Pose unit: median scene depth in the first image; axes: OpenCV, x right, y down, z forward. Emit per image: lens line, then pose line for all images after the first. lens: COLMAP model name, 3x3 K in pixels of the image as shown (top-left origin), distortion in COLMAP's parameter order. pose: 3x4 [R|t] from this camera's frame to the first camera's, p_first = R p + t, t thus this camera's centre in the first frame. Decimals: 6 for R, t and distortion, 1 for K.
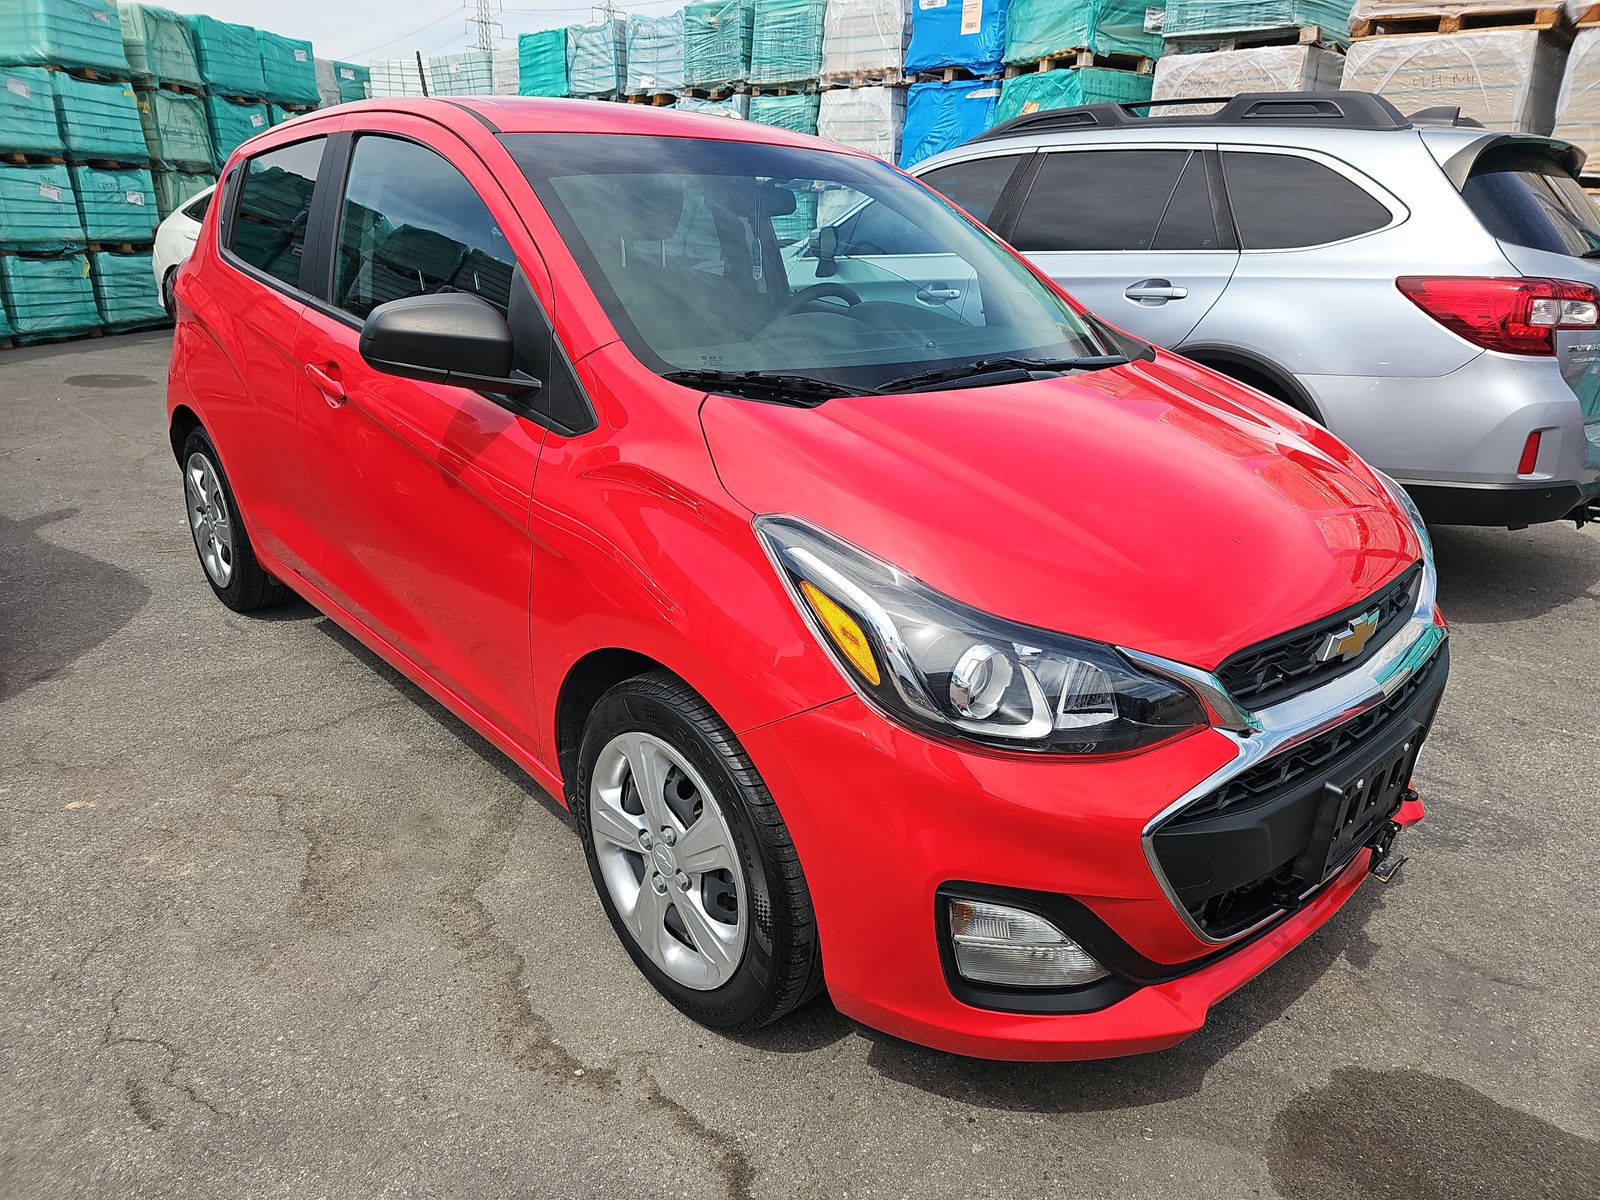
lens RADIAL K [[1082.4, 0, 812.4], [0, 1082.4, 612.0], [0, 0, 1]] dist [0.032955, -0.032265]
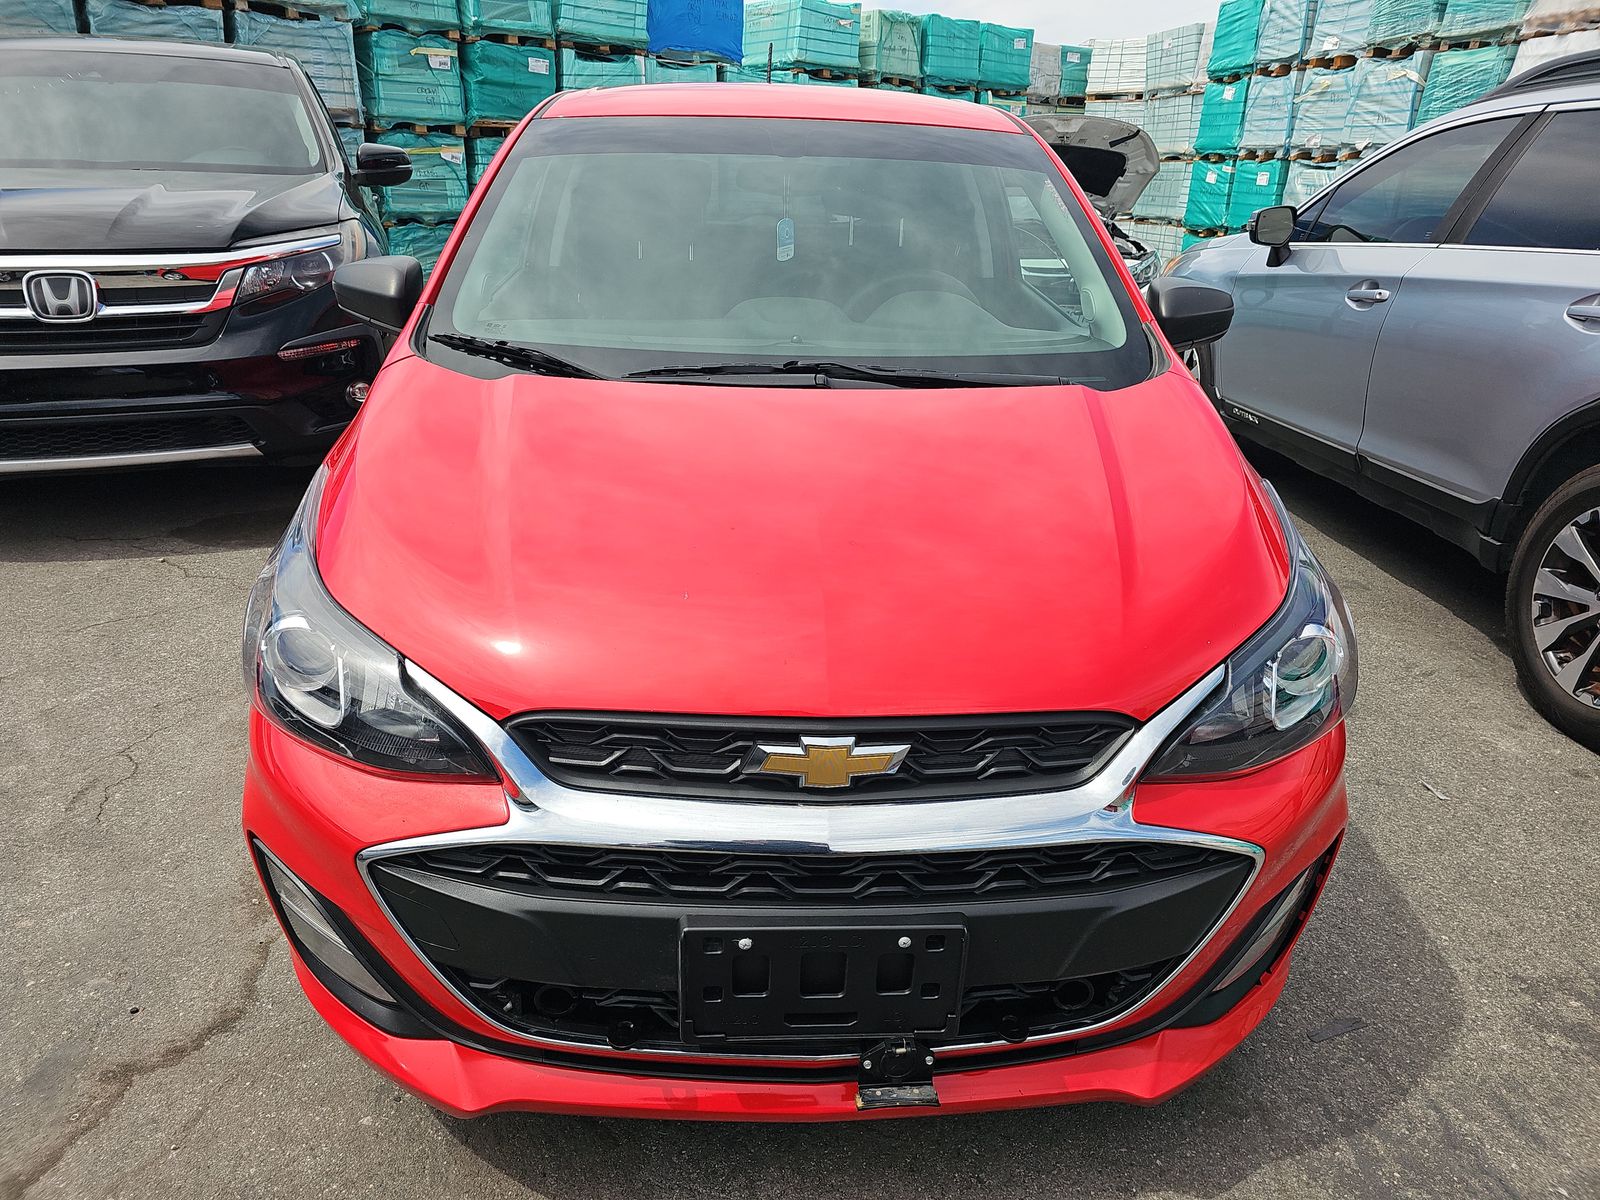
lens RADIAL K [[1082.4, 0, 787.0], [0, 1082.4, 589.0], [0, 0, 1]] dist [0.032955, -0.032265]
pose [[0.759254, 0.229862, -0.608849, 0.168034], [-0.230102, 0.969935, 0.079240, -0.027083], [0.608758, 0.079934, 0.789319, 0.071583]]
